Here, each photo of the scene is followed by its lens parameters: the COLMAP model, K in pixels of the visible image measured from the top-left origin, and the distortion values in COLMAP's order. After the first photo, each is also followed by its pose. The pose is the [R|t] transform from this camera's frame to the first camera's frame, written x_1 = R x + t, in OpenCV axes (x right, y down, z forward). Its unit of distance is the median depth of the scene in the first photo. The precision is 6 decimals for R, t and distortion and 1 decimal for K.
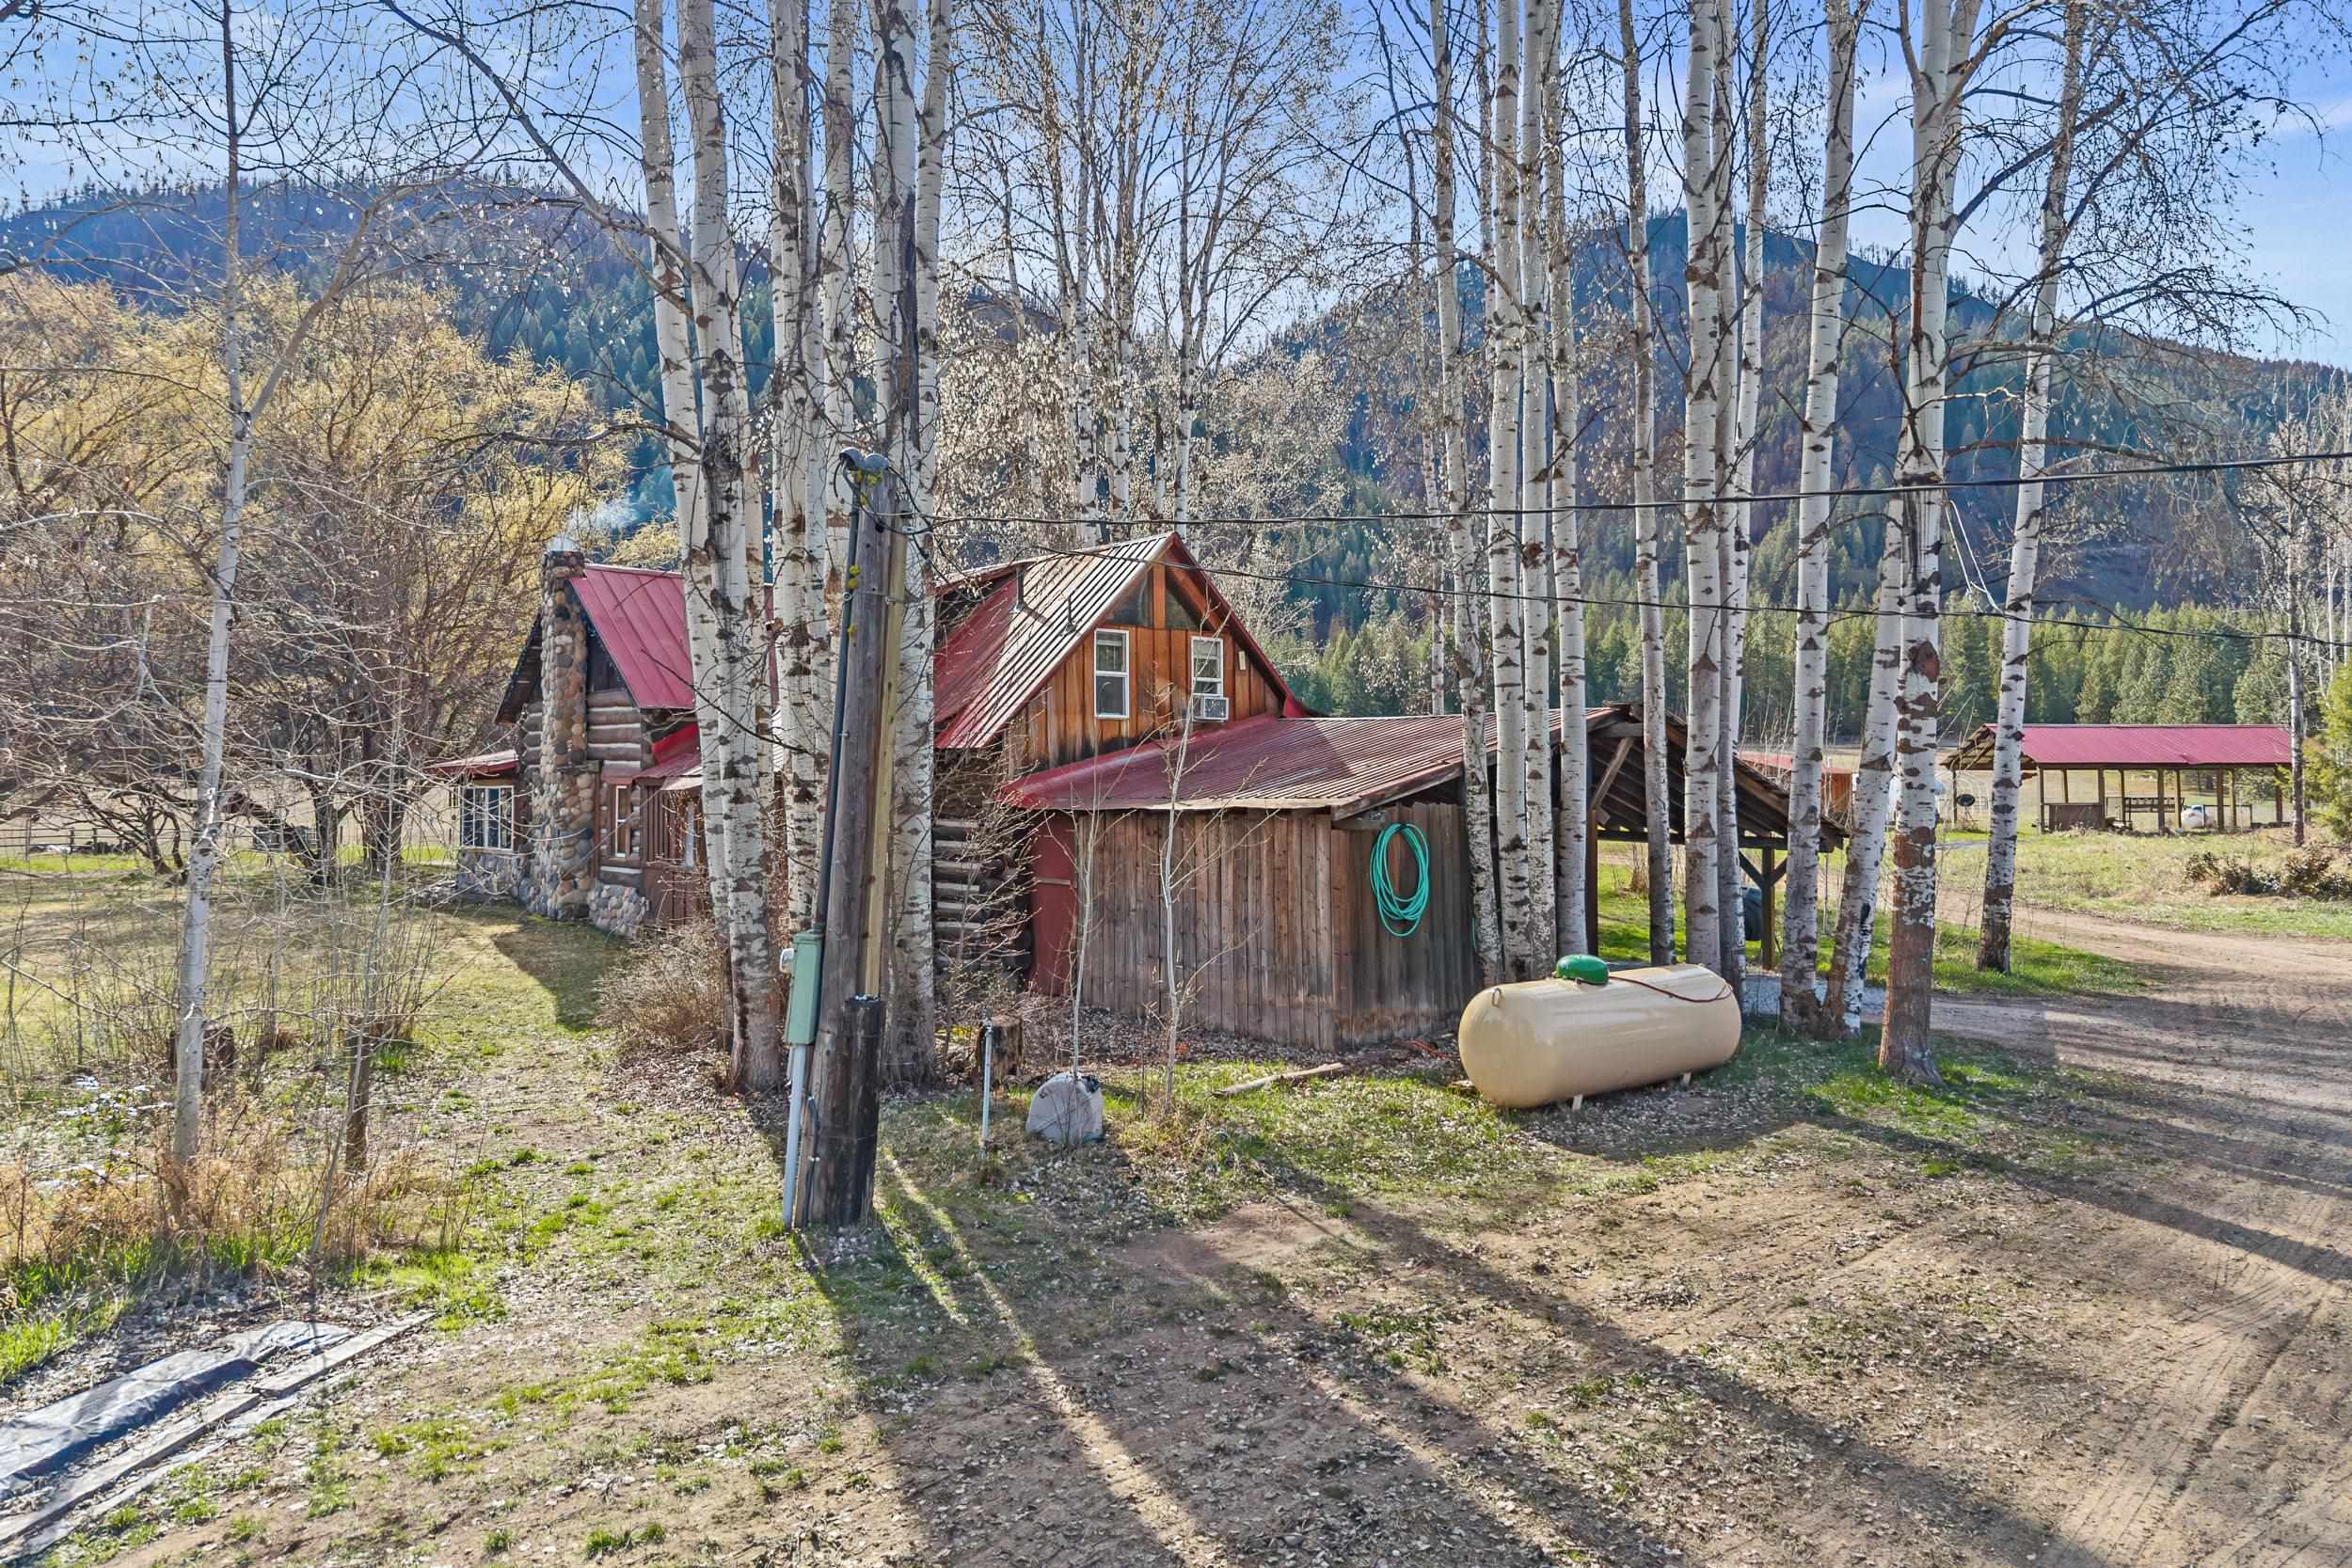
lens RADIAL K [[1655.6, 0, 1178.1], [0, 1655.6, 719.1], [0, 0, 1]] dist [0.026291, -0.000852]
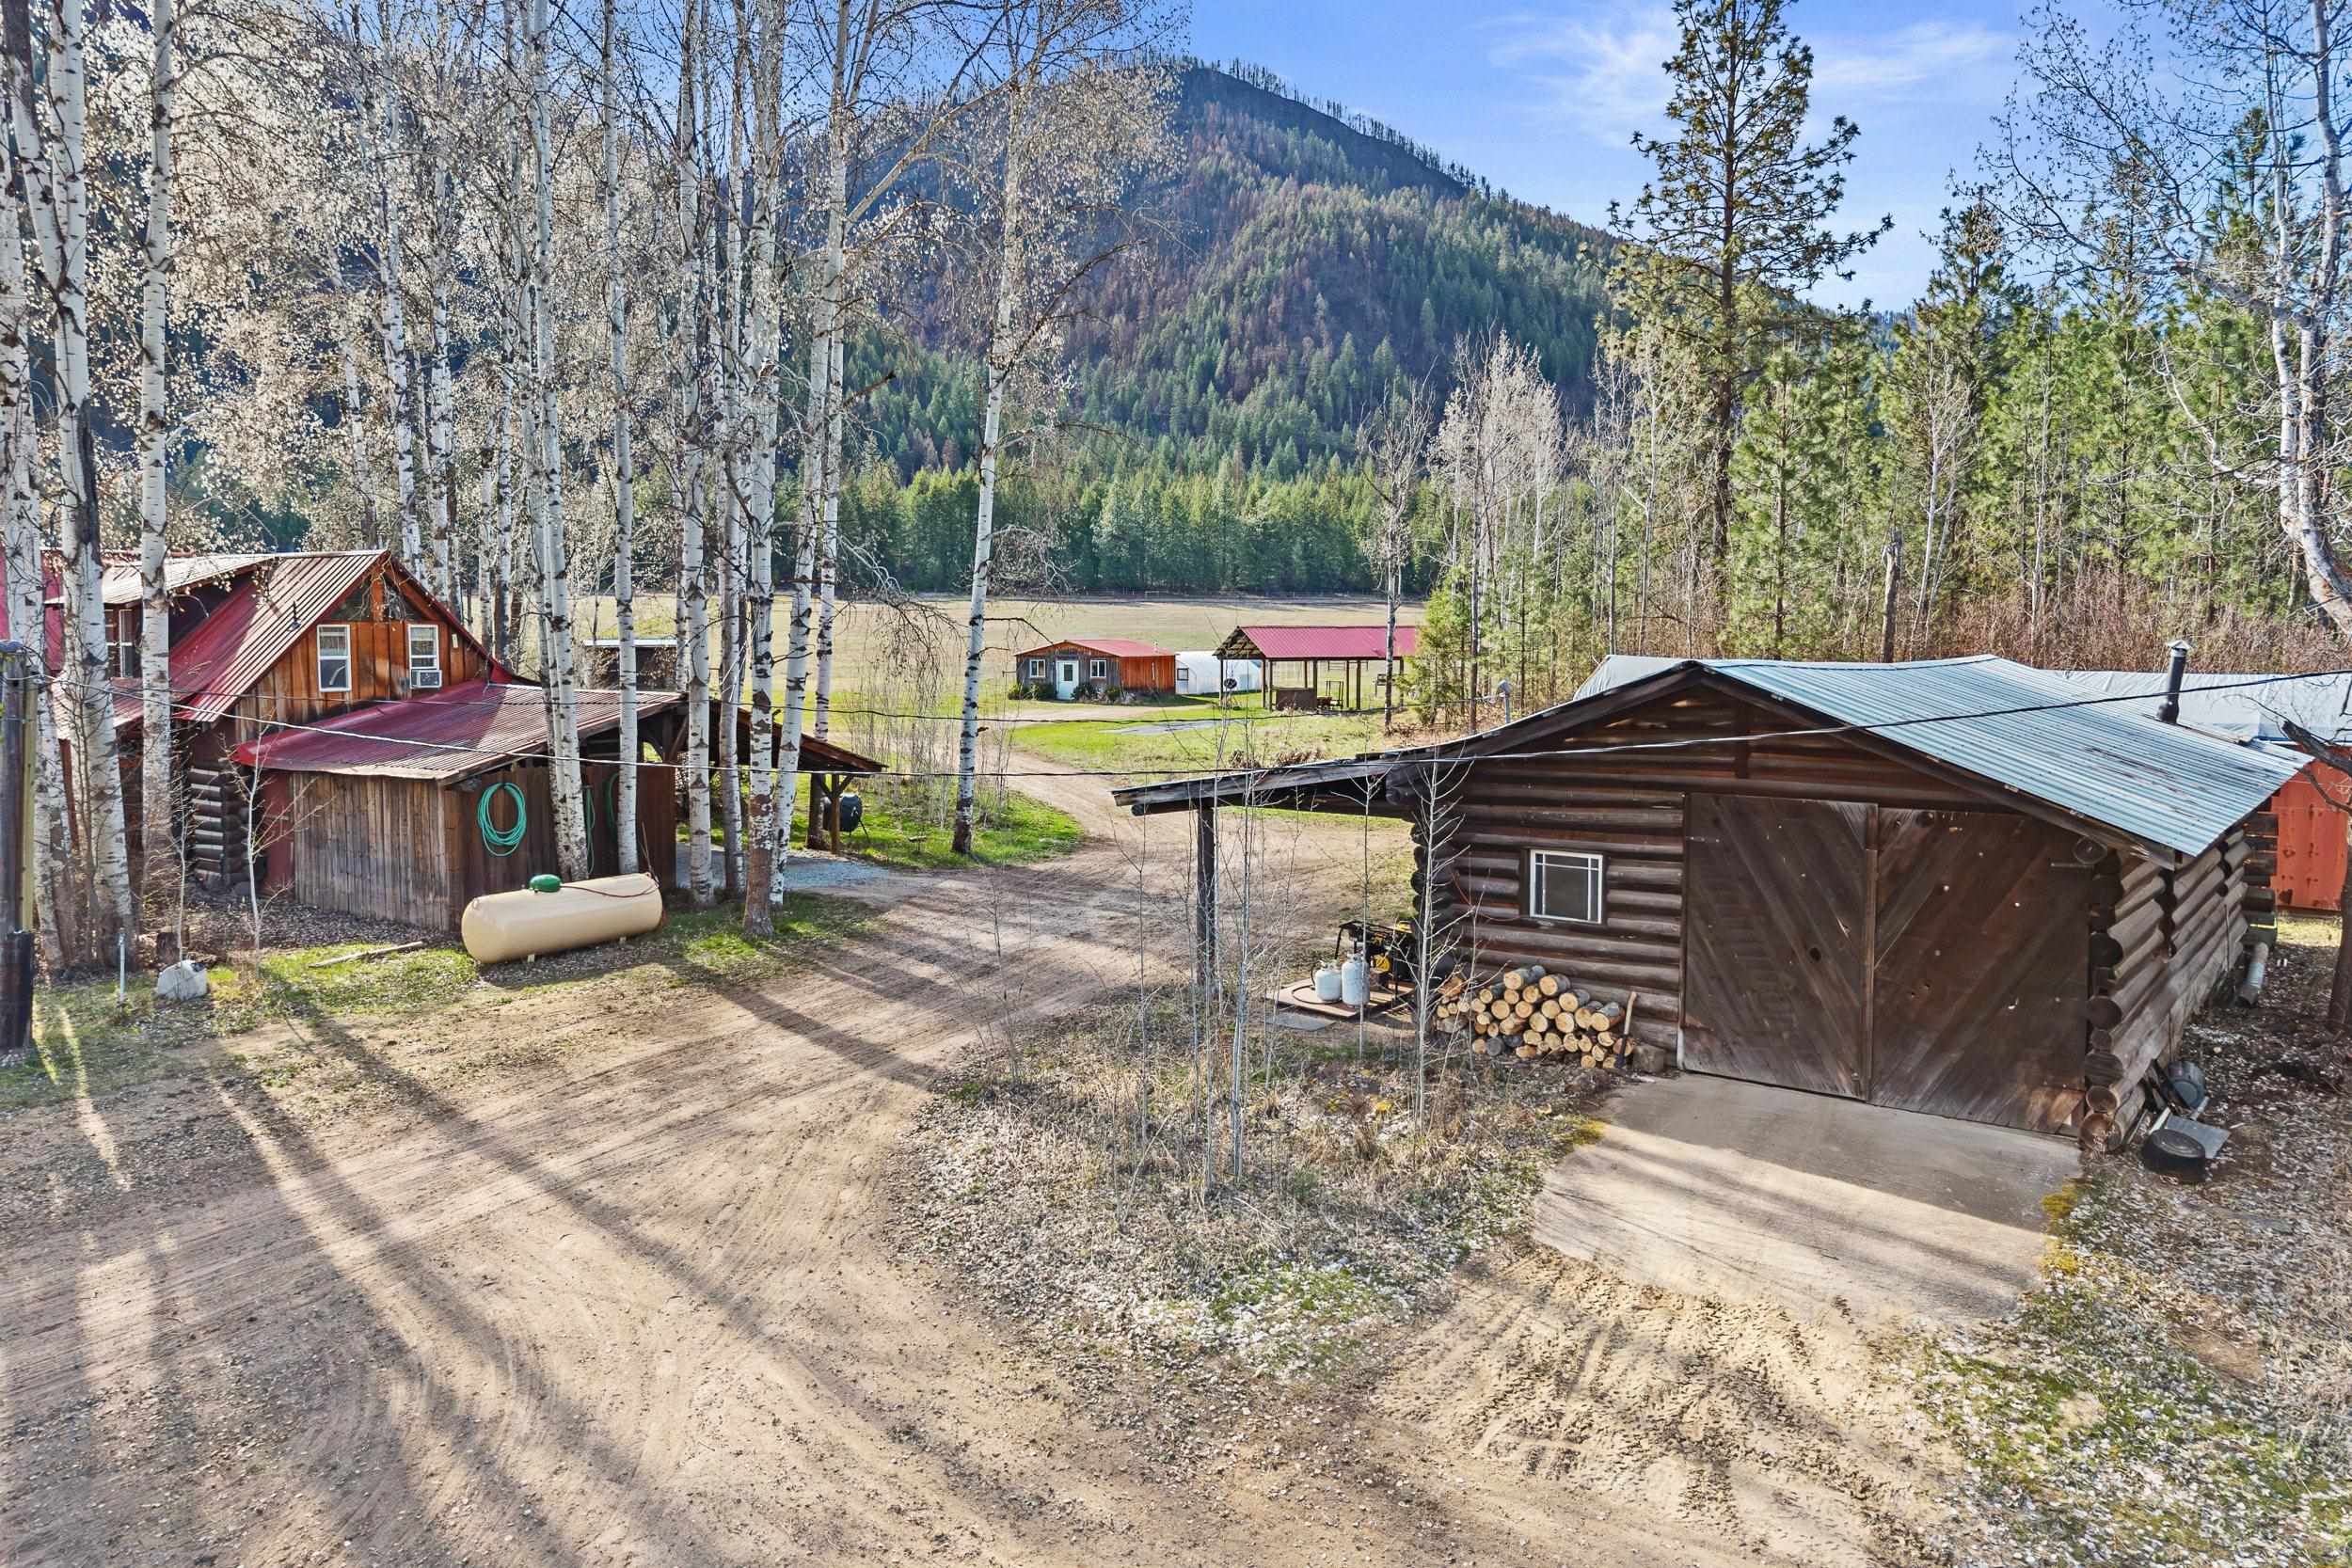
lens RADIAL K [[1655.6, 0, 1178.1], [0, 1655.6, 719.1], [0, 0, 1]] dist [0.026291, -0.000852]
pose [[0.953406, -0.012801, 0.301419, 0.218813], [-0.014613, 0.995967, 0.088520, -0.115364], [-0.301337, -0.088800, 0.949374, -0.525194]]
